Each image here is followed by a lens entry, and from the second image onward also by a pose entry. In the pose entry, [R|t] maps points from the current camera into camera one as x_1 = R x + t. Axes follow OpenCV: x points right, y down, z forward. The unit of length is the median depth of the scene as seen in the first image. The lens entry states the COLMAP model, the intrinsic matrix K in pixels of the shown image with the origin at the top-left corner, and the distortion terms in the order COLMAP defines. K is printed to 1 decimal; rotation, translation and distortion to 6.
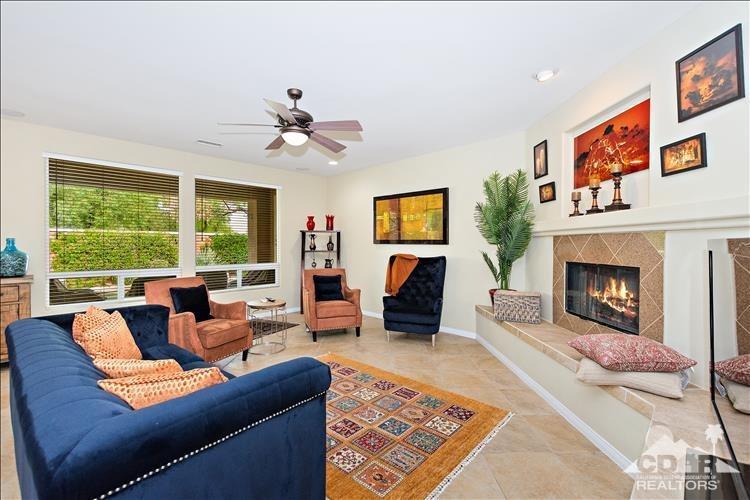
lens RADIAL K [[329.9, 0, 372.1], [0, 329.9, 246.0], [0, 0, 1]] dist [0.007283, 0.000073]
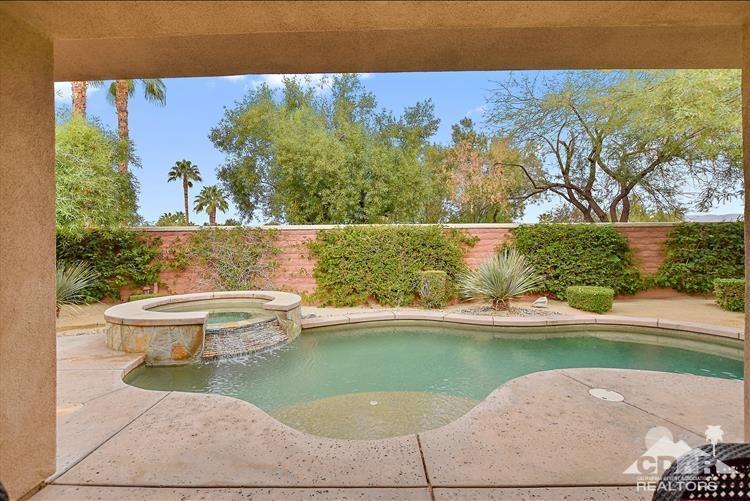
lens RADIAL K [[320.7, 0, 376.3], [0, 320.7, 250.6], [0, 0, 1]] dist [0.000594, 0.000002]
pose [[0.691583, -0.007951, -0.722253, -1.107686], [0.013126, 0.999913, 0.001561, 0.016421], [0.722178, -0.010560, 0.691627, 1.971814]]
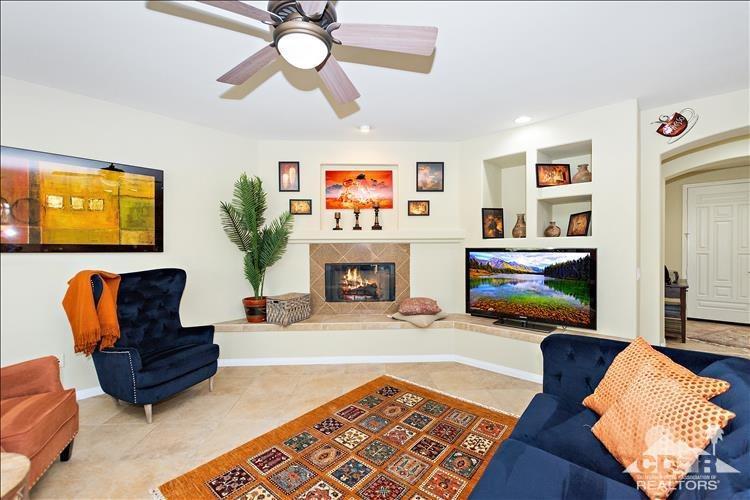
lens RADIAL K [[329.9, 0, 373.0], [0, 329.9, 250.5], [0, 0, 1]] dist [0.007283, 0.000073]
pose [[-0.040792, -0.008405, 0.999132, -0.717578], [0.011172, 0.999898, 0.008867, -0.013319], [-0.999105, 0.011524, -0.040694, 0.851962]]
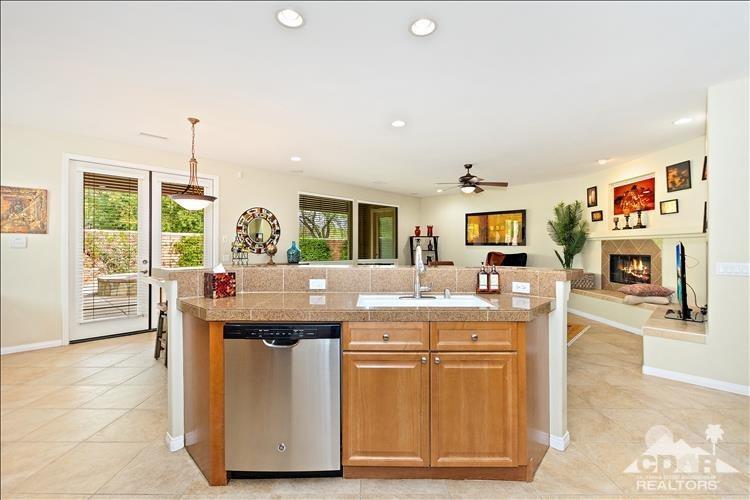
lens RADIAL K [[329.9, 0, 375.9], [0, 329.9, 246.5], [0, 0, 1]] dist [0.007283, 0.000073]
pose [[0.999999, 0.001599, 0.000590, -0.709932], [-0.001594, 0.999958, -0.009075, 0.021533], [-0.000604, 0.009074, 0.999959, -0.836227]]
